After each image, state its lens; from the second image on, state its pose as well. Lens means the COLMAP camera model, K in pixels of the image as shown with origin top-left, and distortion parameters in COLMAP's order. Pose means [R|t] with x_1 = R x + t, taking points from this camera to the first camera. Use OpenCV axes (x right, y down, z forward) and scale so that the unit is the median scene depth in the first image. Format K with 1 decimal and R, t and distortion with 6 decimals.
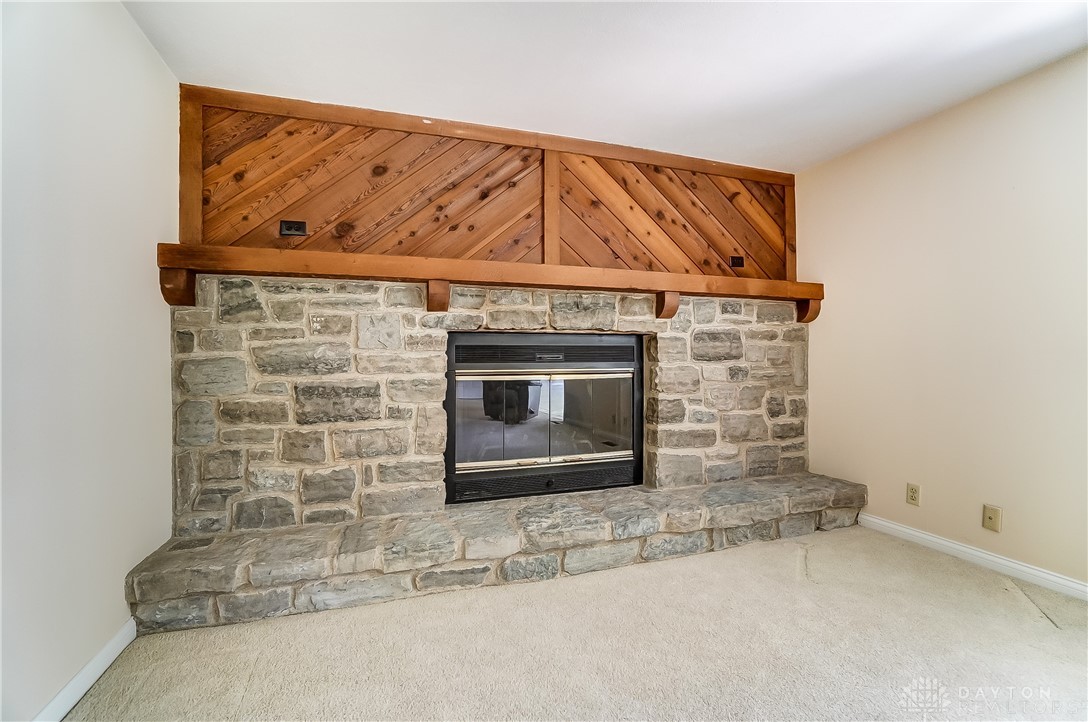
lens RADIAL K [[483.4, 0, 539.9], [0, 483.4, 362.7], [0, 0, 1]] dist [-0.064132, 0.022885]
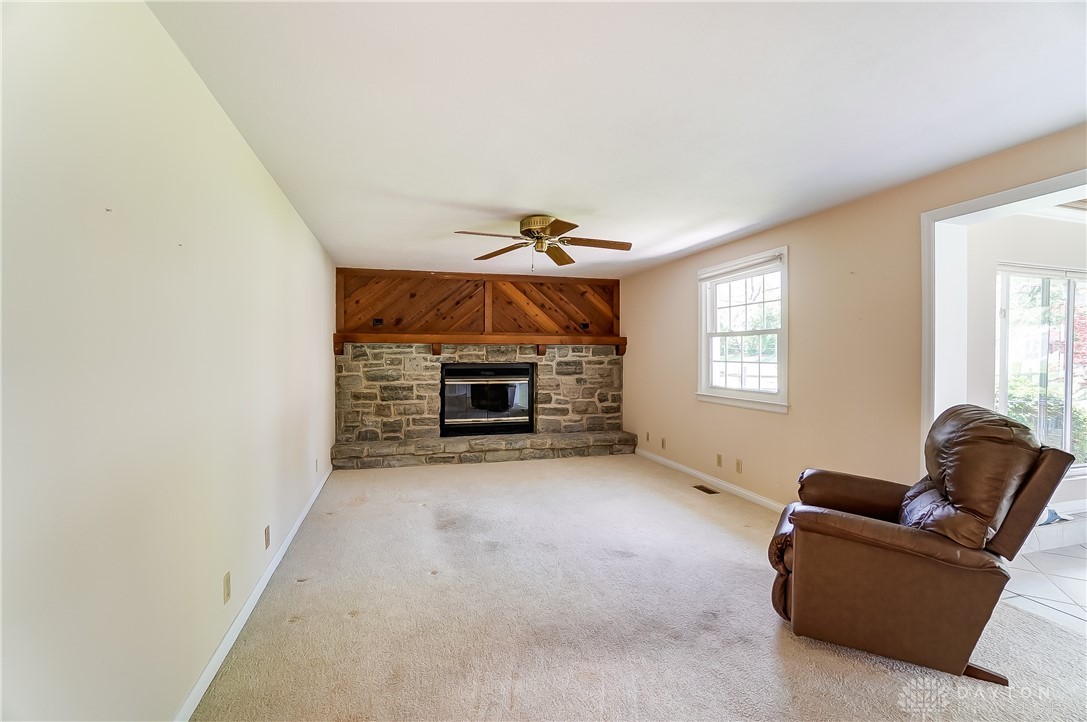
lens RADIAL K [[482.9, 0, 539.4], [0, 482.9, 362.7], [0, 0, 1]] dist [-0.064132, 0.022885]
pose [[0.998906, 0.004089, -0.046585, 0.404840], [-0.003988, 0.999990, 0.002249, -0.075452], [0.046593, -0.002061, 0.998912, -1.358111]]
